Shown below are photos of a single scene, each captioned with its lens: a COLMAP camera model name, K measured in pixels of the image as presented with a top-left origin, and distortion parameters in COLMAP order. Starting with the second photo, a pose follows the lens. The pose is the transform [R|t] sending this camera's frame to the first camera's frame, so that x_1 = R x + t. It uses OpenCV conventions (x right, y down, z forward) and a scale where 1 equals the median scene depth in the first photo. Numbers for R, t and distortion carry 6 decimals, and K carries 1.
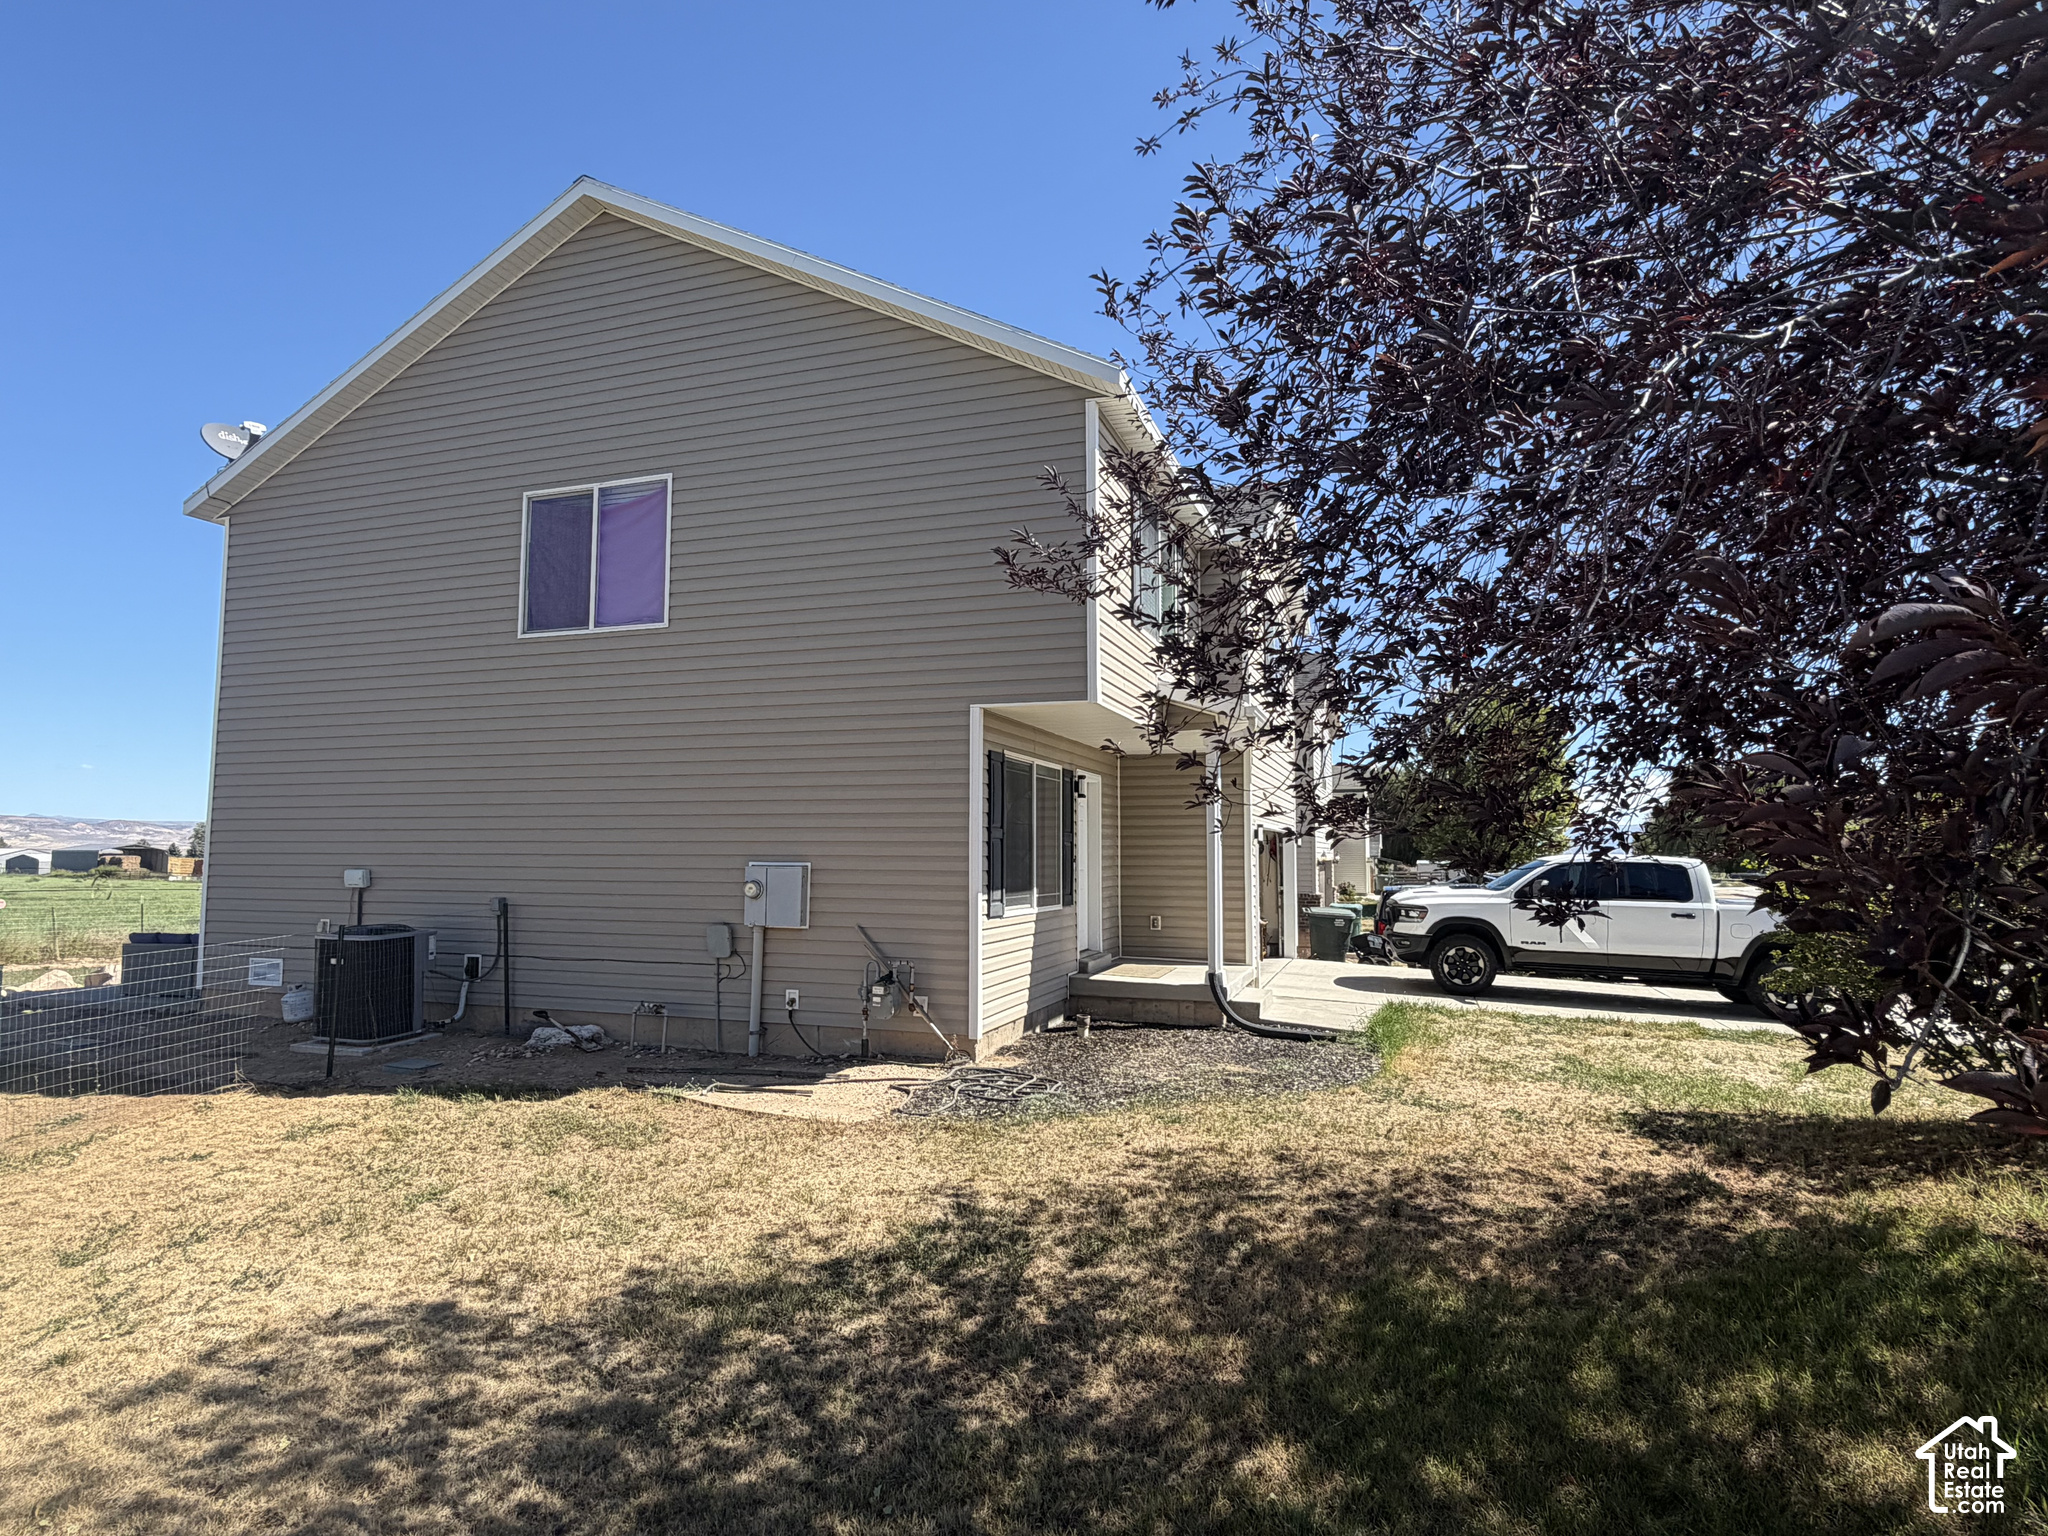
lens RADIAL K [[1146.0, 0, 1024.0], [0, 1146.0, 768.0], [0, 0, 1]] dist [-0.000860, -0.000316]
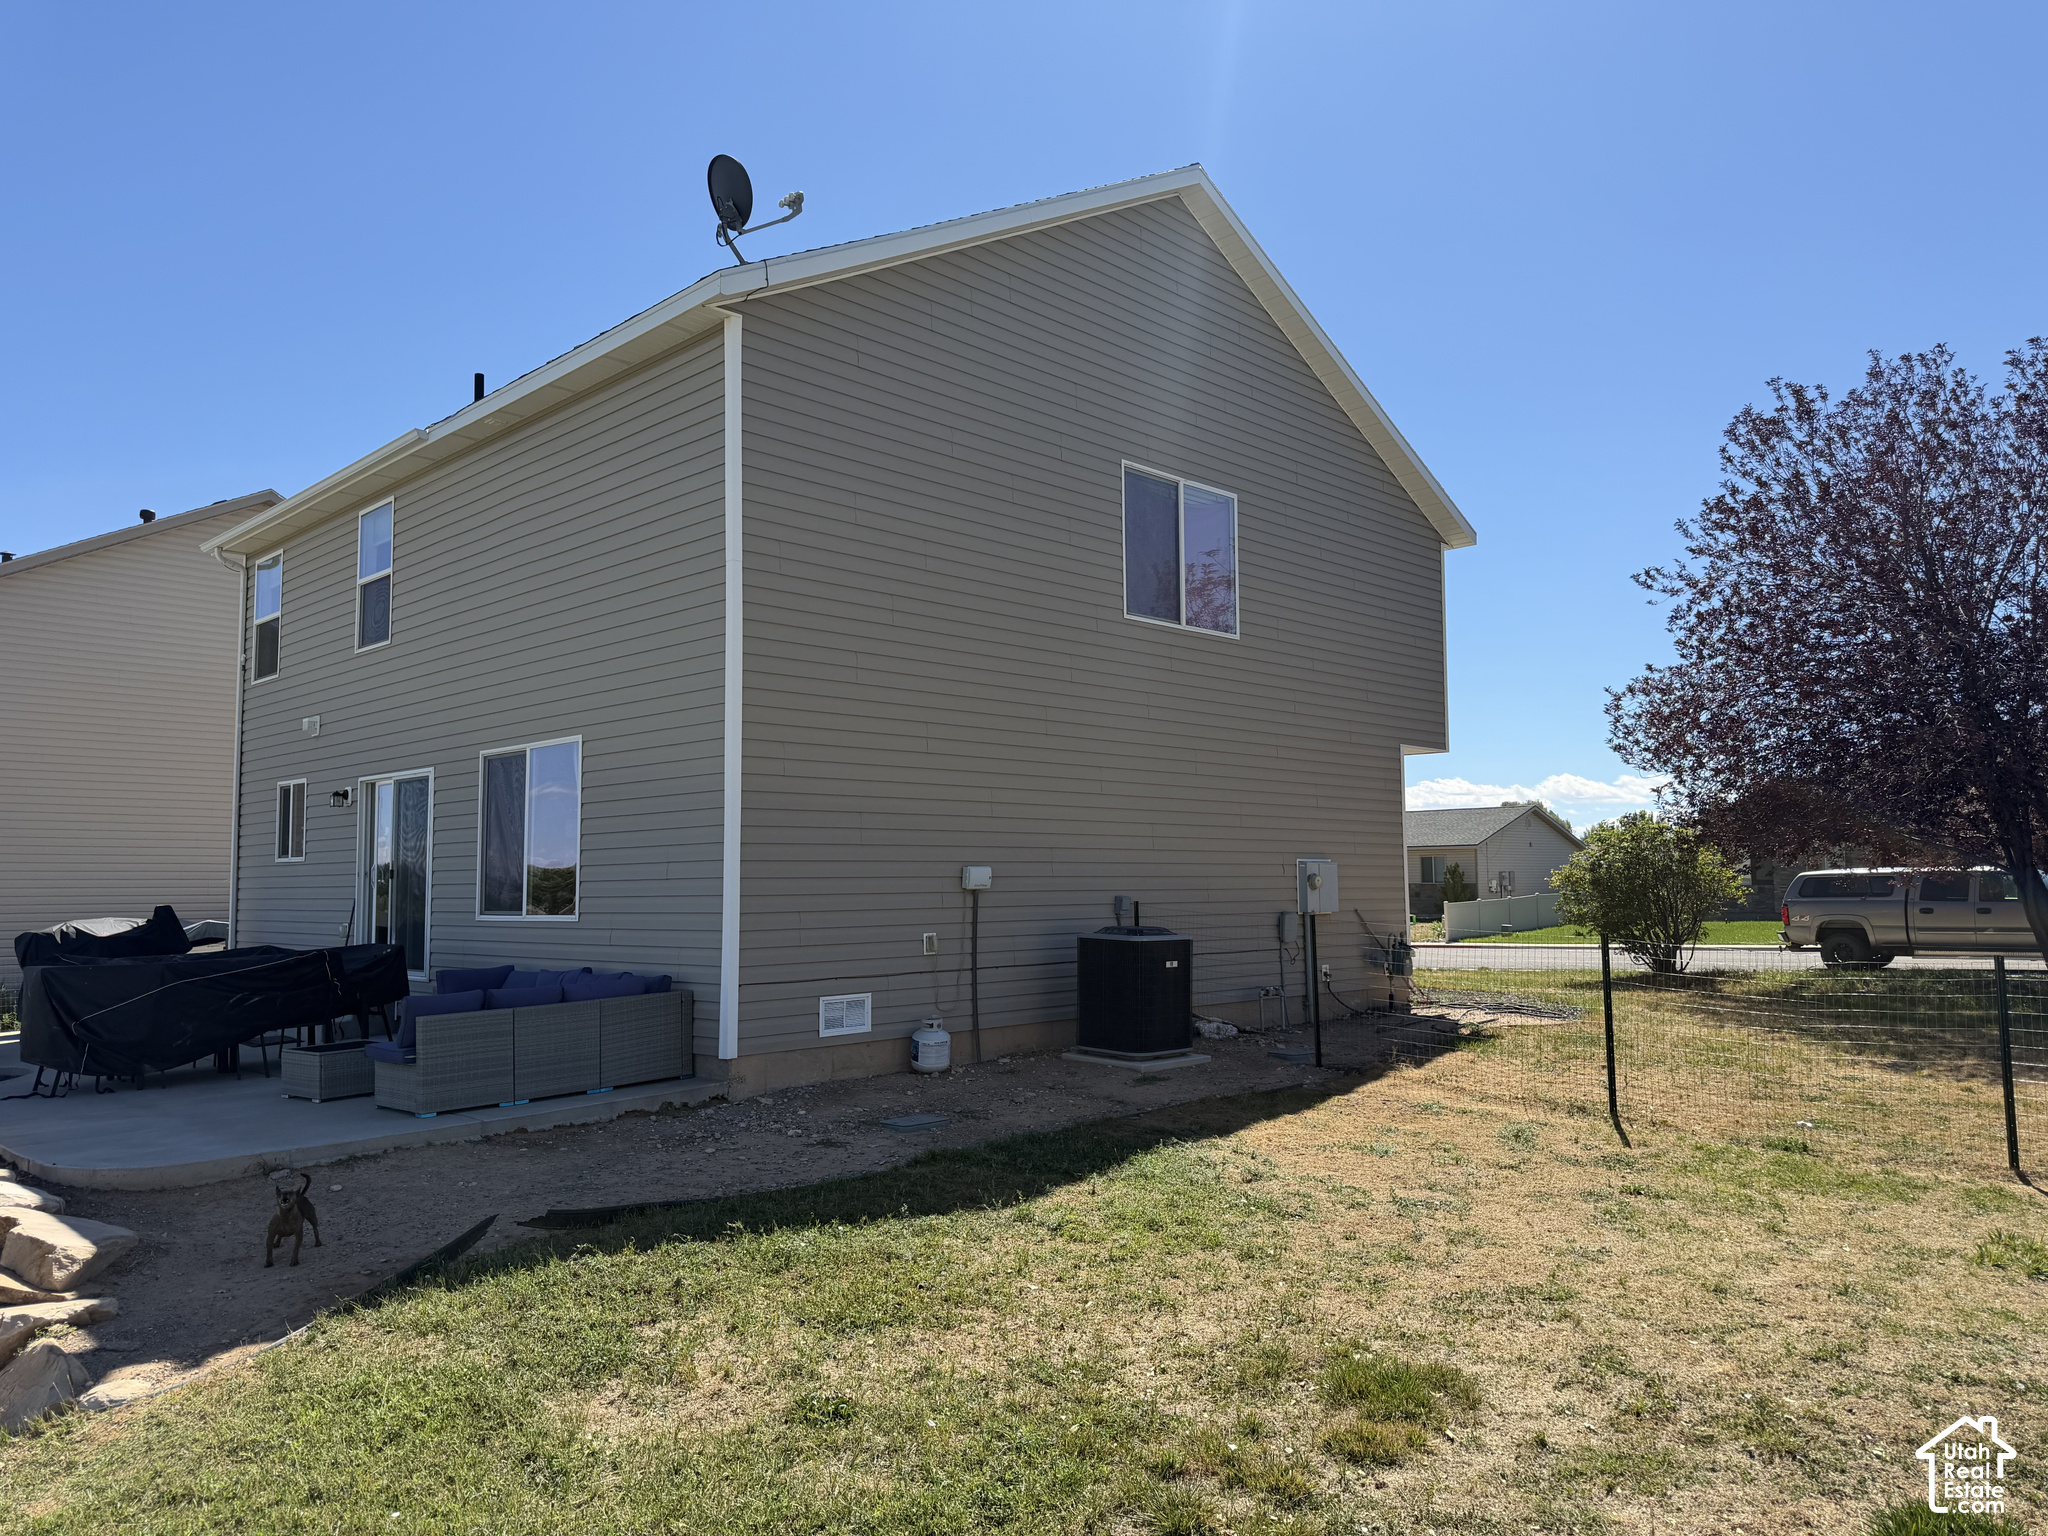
lens RADIAL K [[1421.4, 0, 1024.0], [0, 1421.4, 768.0], [0, 0, 1]] dist [0.126884, -0.230569]
pose [[0.417205, 0.059535, 0.906860, -1.550206], [-0.073267, 0.996807, -0.031733, 0.052249], [-0.905854, -0.053203, 0.420235, 0.593331]]
